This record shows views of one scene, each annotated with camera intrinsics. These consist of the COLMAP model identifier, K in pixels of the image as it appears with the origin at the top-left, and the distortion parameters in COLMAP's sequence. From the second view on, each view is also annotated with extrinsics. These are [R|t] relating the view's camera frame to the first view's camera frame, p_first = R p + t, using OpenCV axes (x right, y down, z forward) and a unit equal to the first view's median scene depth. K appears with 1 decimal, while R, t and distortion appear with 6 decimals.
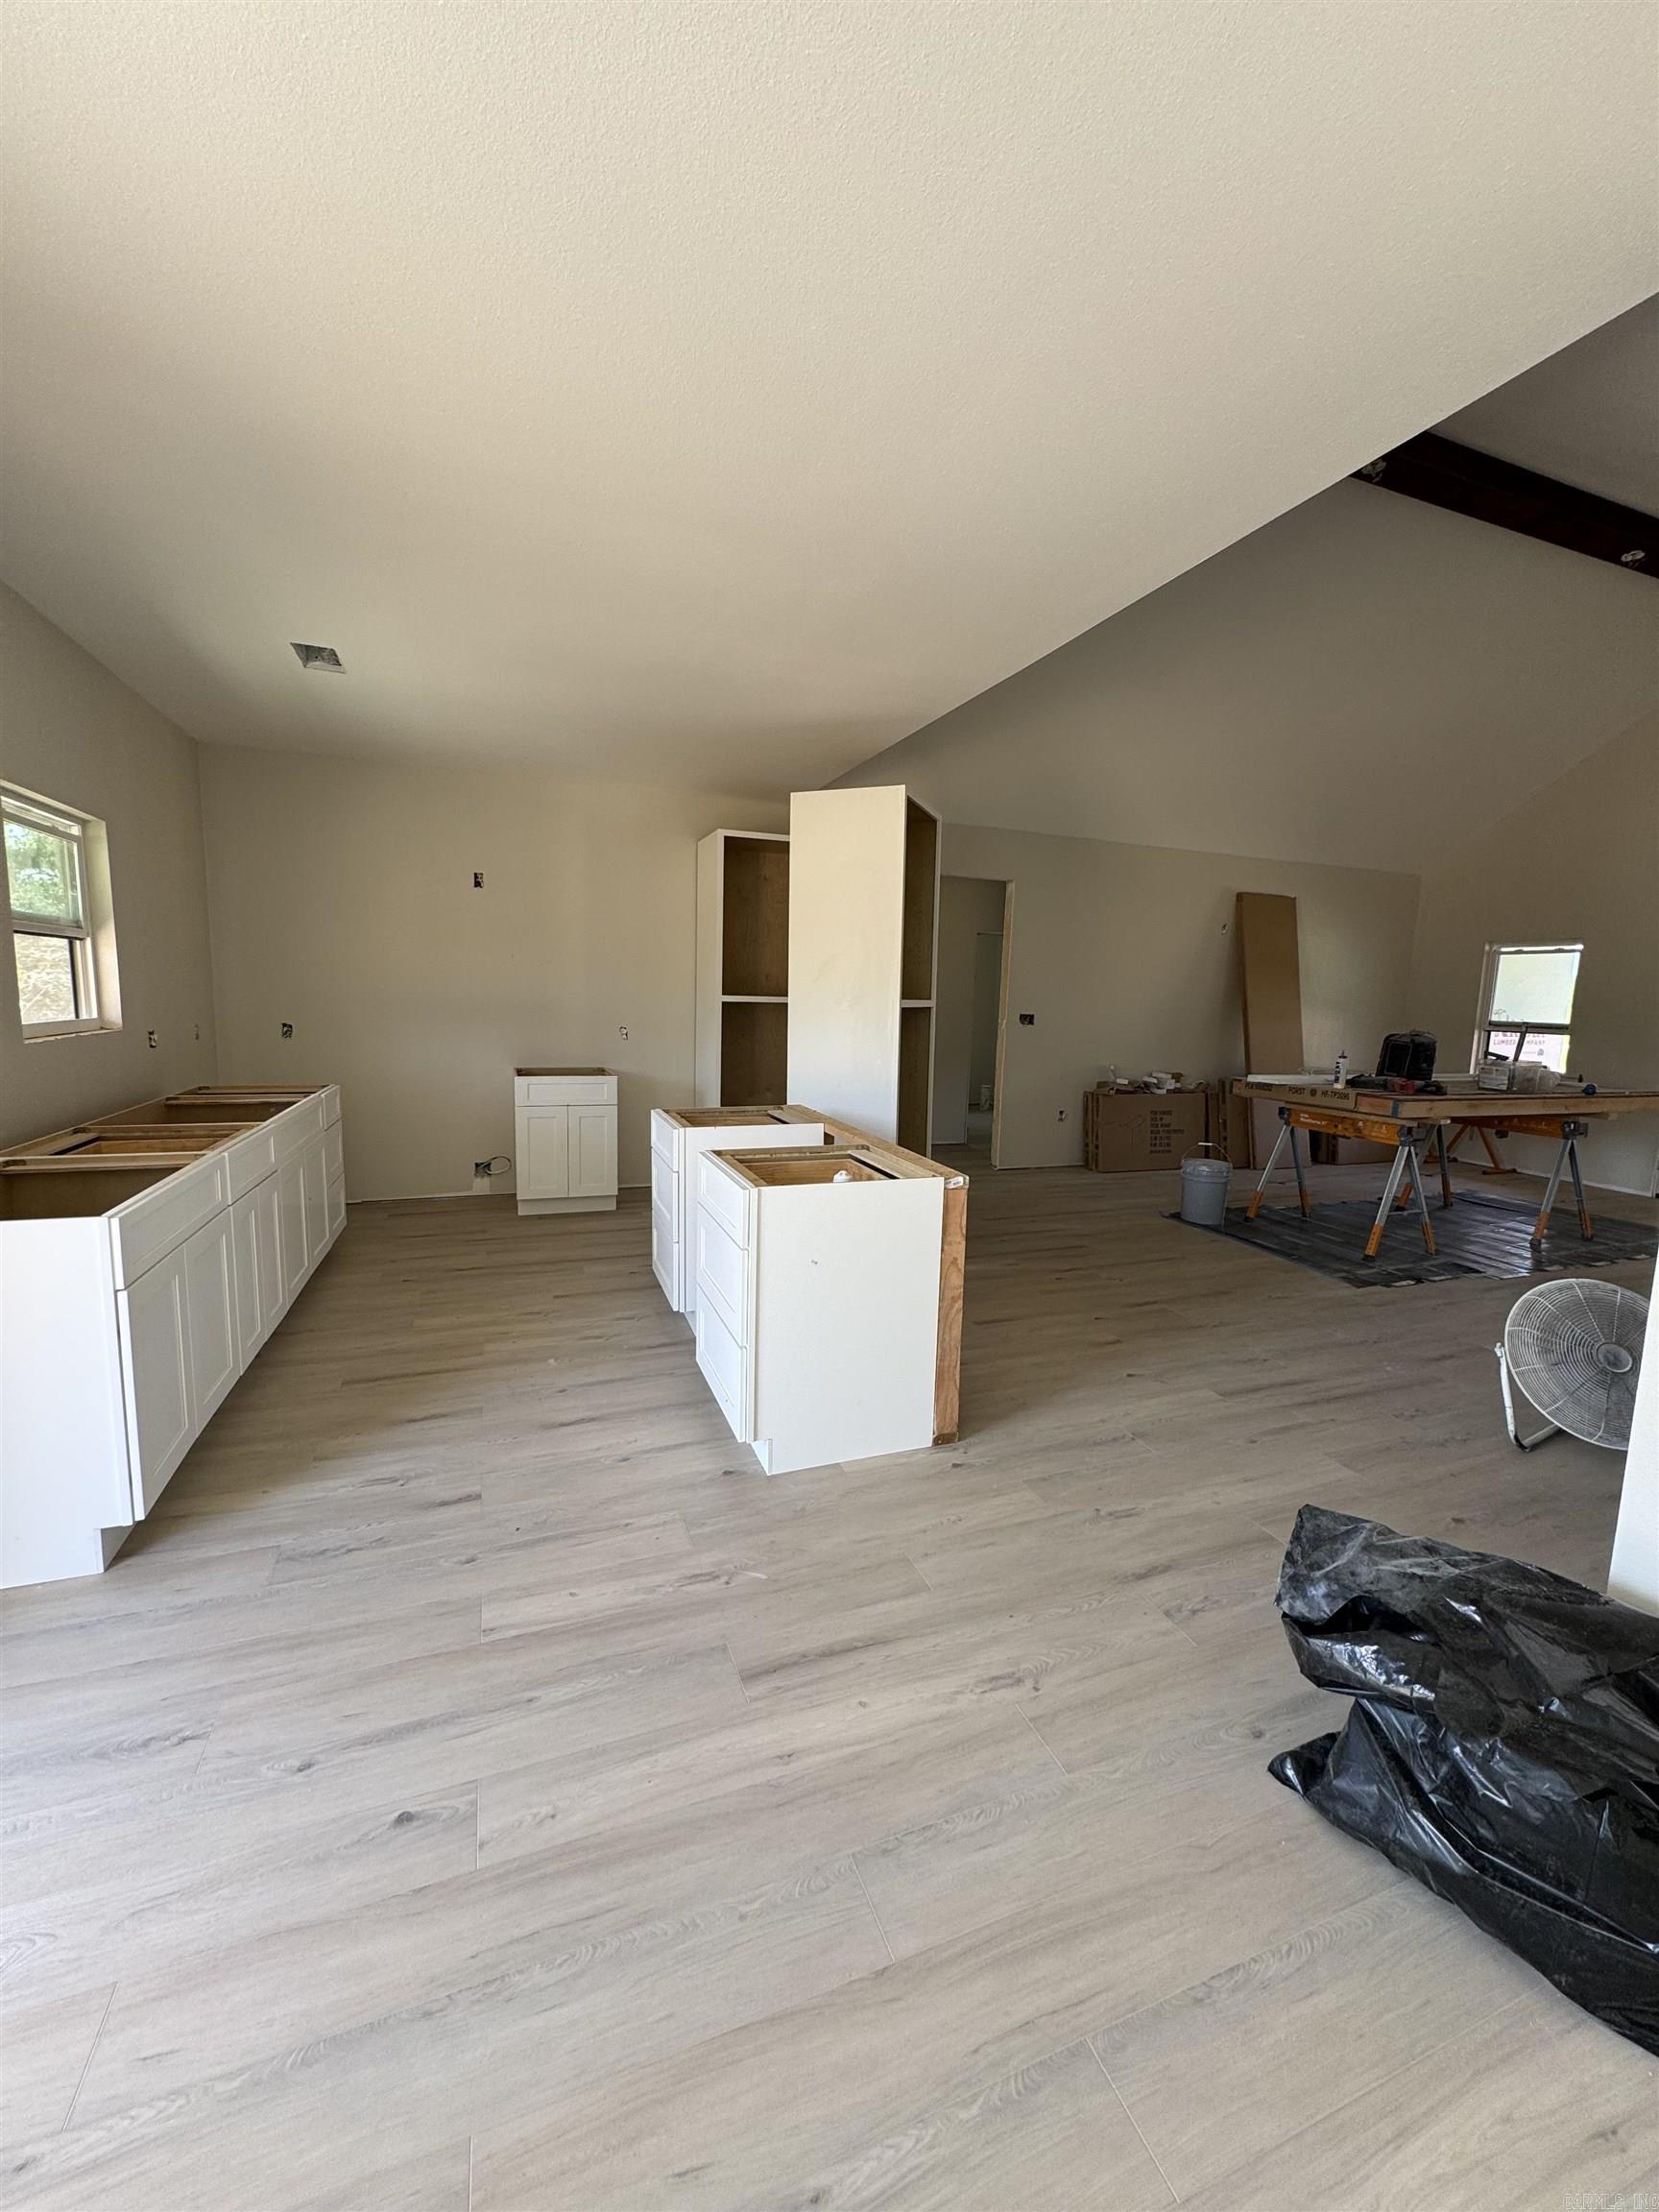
lens RADIAL K [[883.5, 0, 840.5], [0, 883.5, 1101.1], [0, 0, 1]] dist [-0.004595, 0.001368]
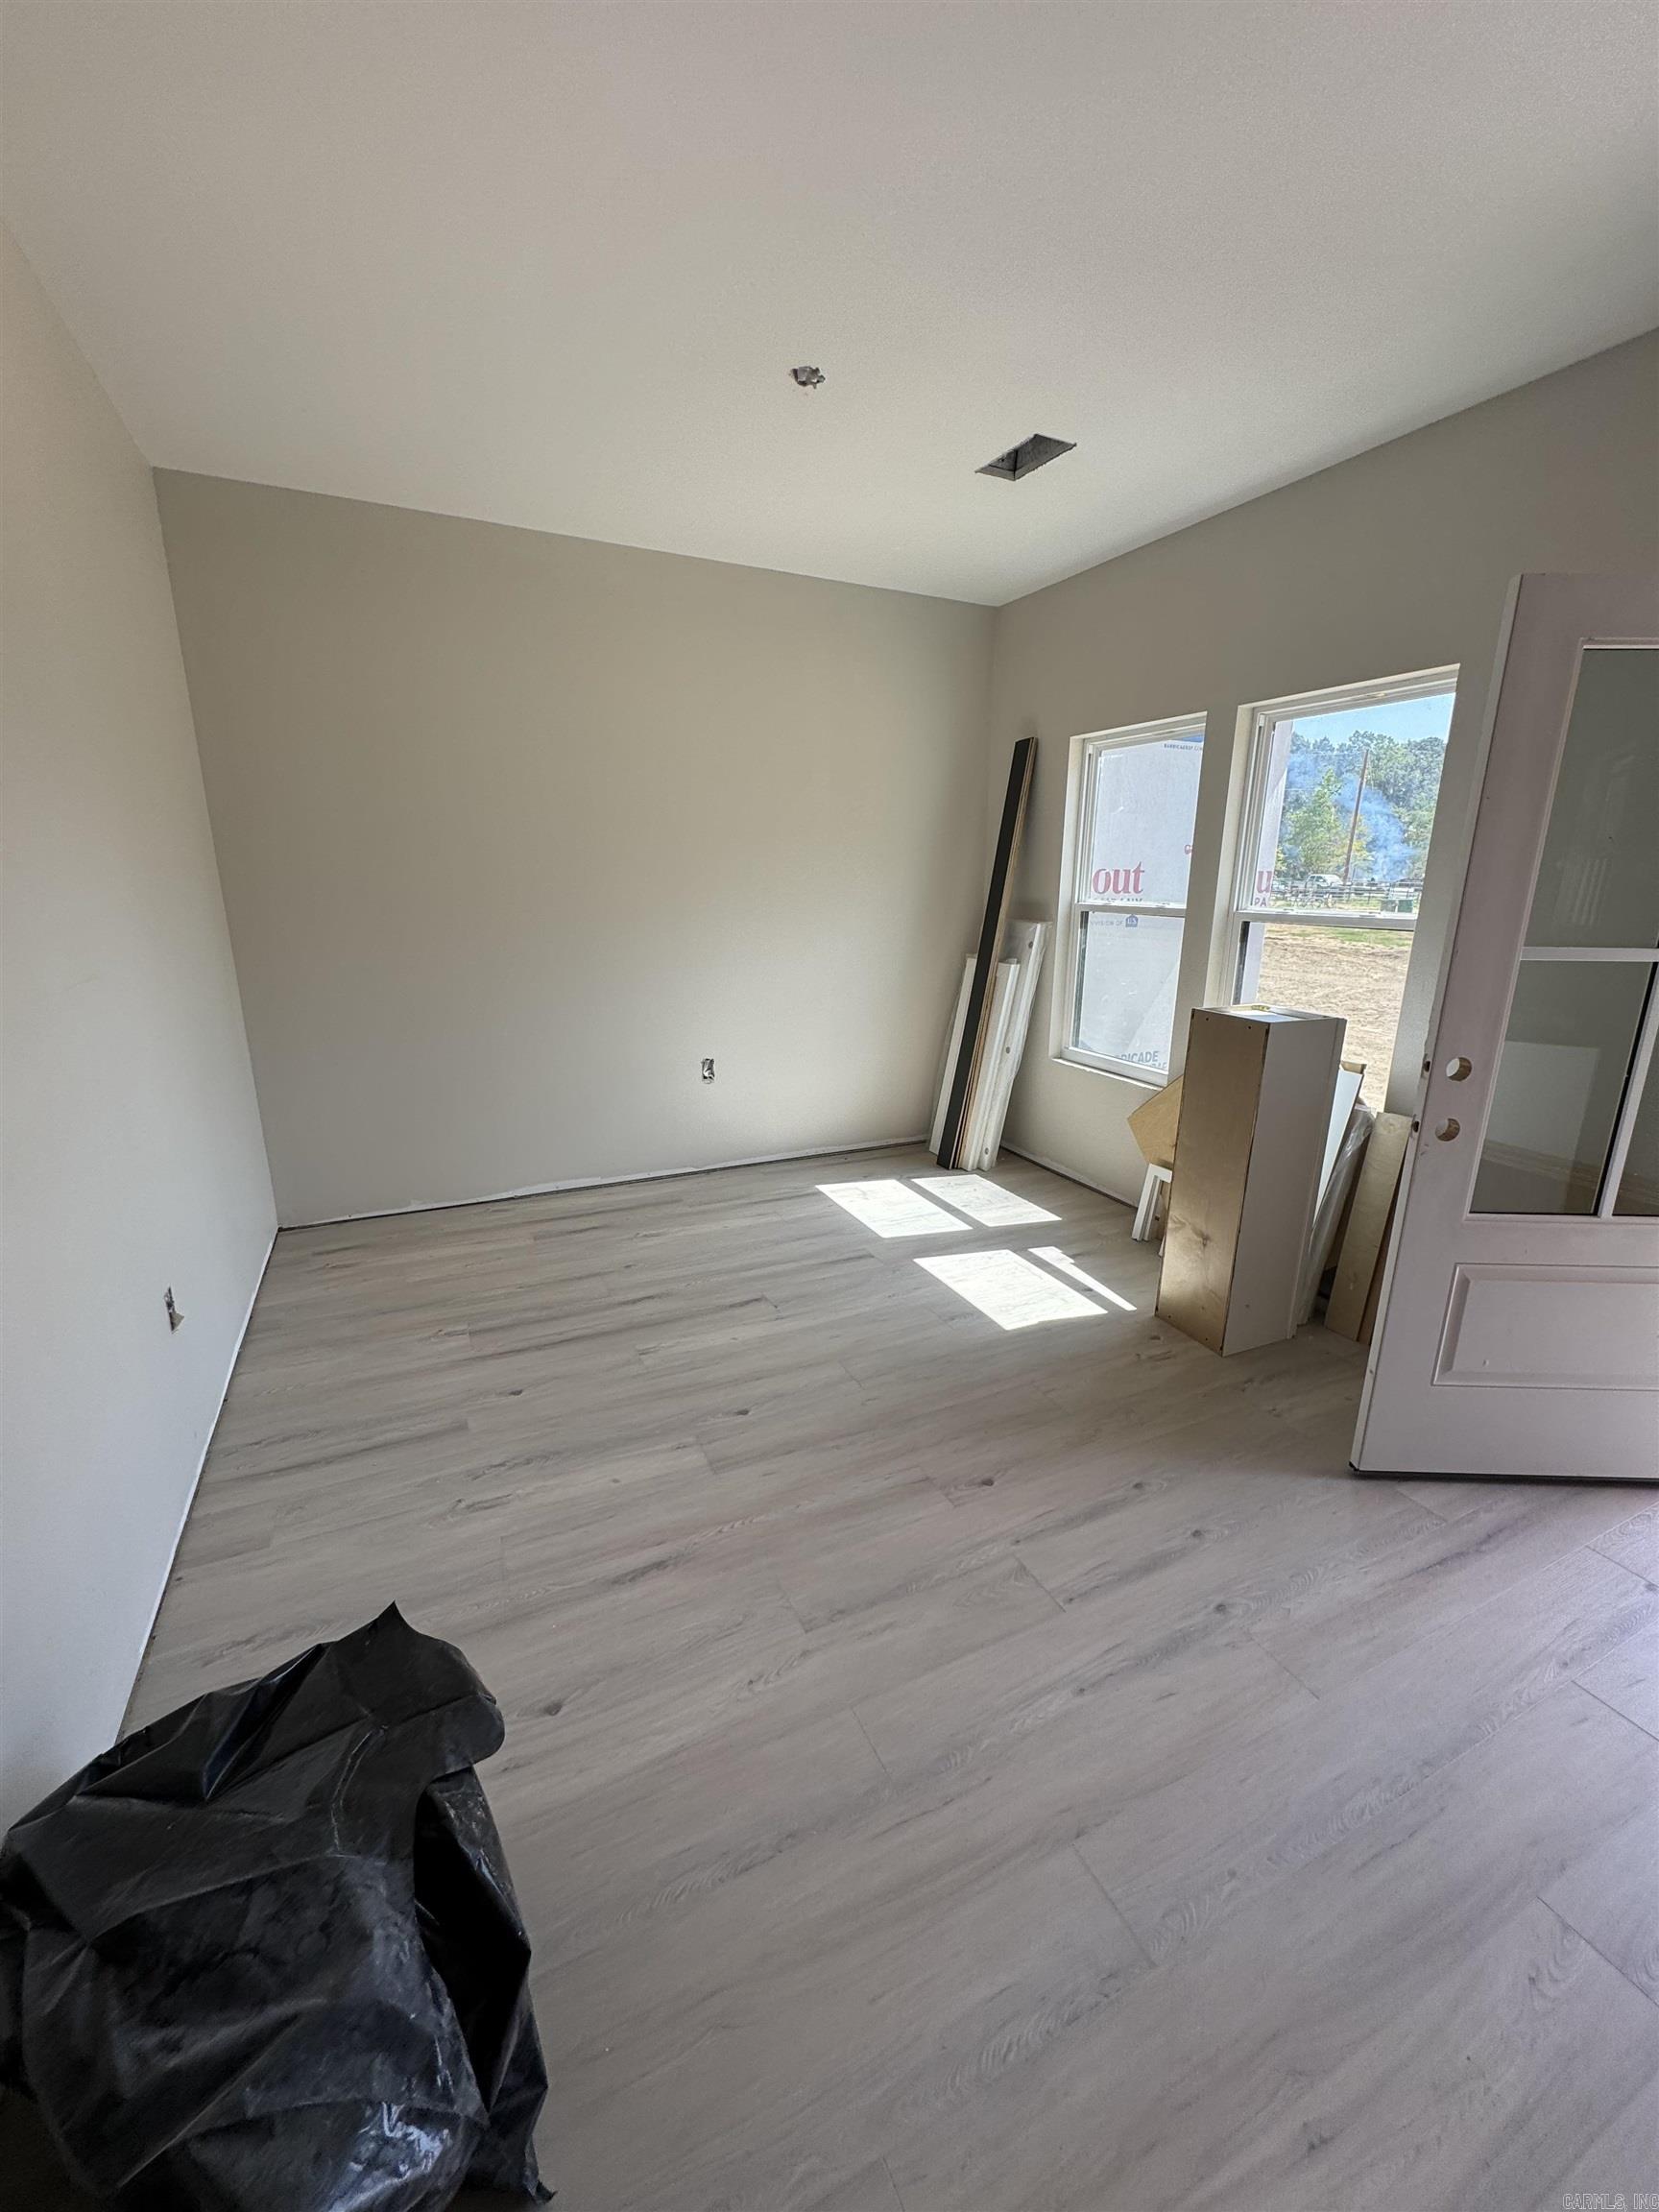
lens RADIAL K [[883.5, 0, 839.1], [0, 883.5, 1098.2], [0, 0, 1]] dist [-0.004595, 0.001368]
pose [[-0.996313, -0.007452, -0.085471, 0.144730], [-0.038278, 0.930184, 0.365092, -0.075714], [0.076783, 0.367017, -0.927040, 0.543403]]
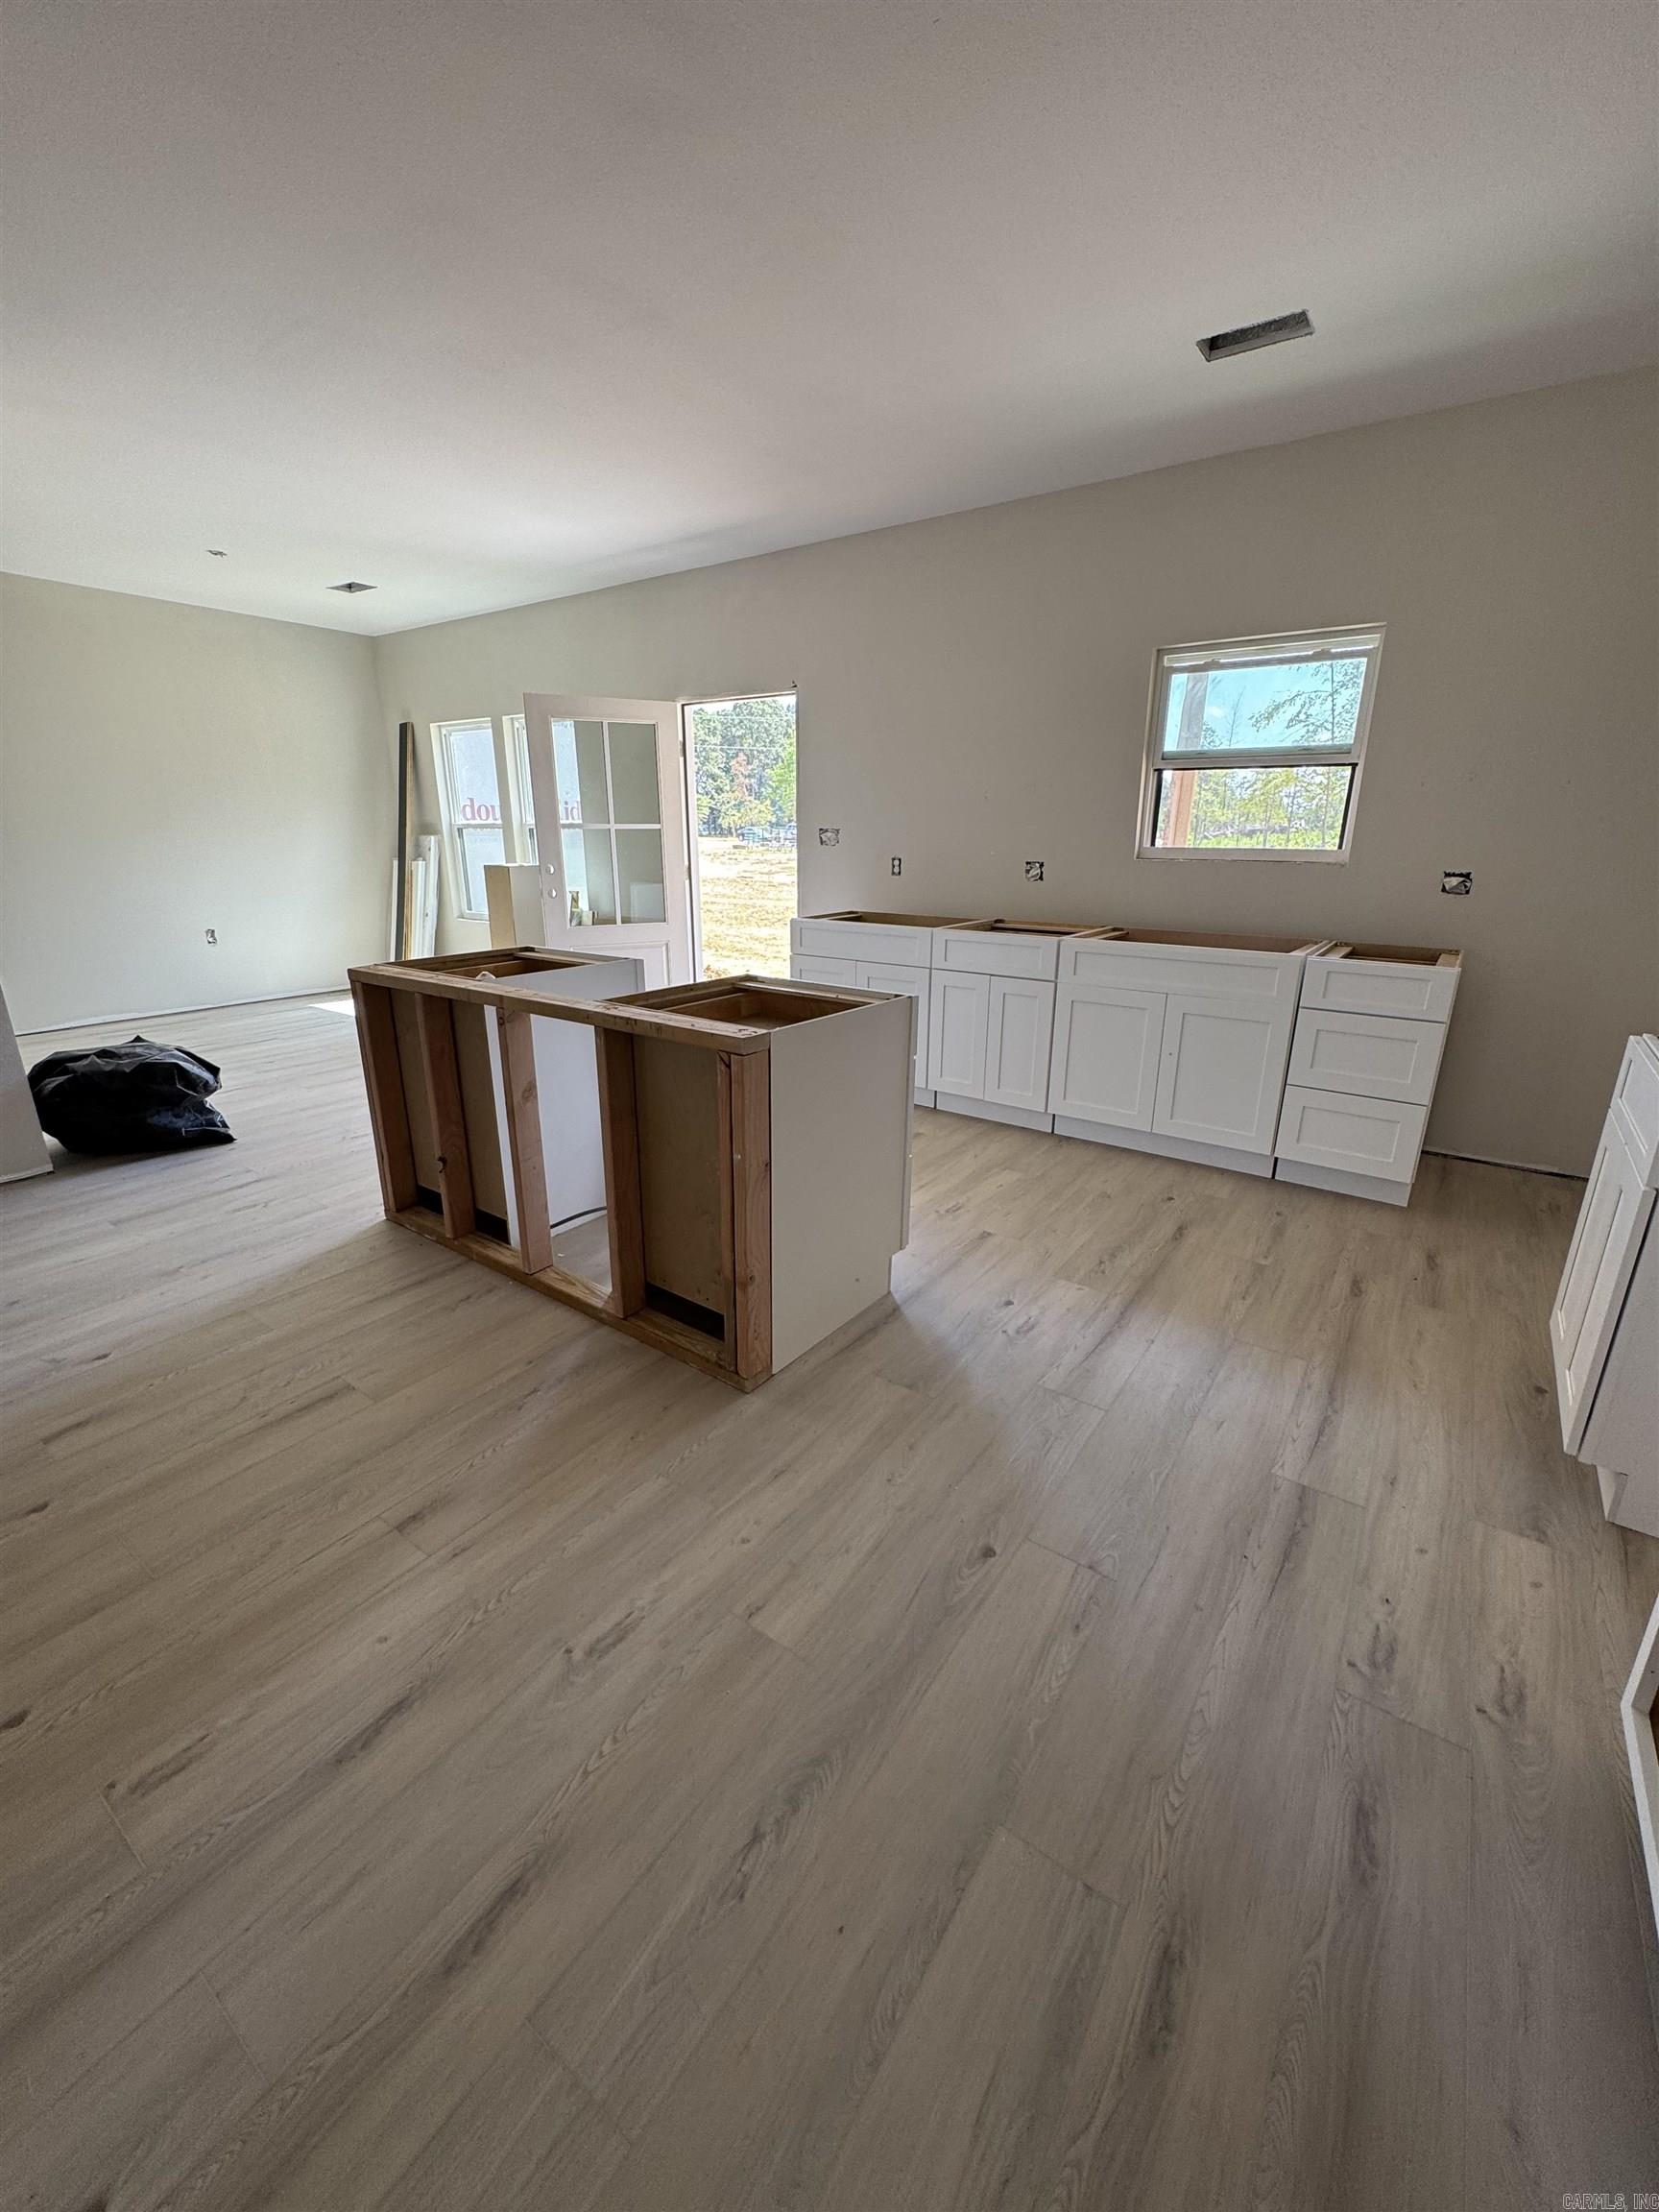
lens RADIAL K [[883.5, 0, 831.5], [0, 883.5, 1099.6], [0, 0, 1]] dist [-0.004595, 0.001368]
pose [[-0.836010, 0.139182, -0.530768, 0.159654], [-0.088593, 0.920367, 0.380889, -0.149440], [0.541514, 0.365449, -0.757106, 1.448700]]
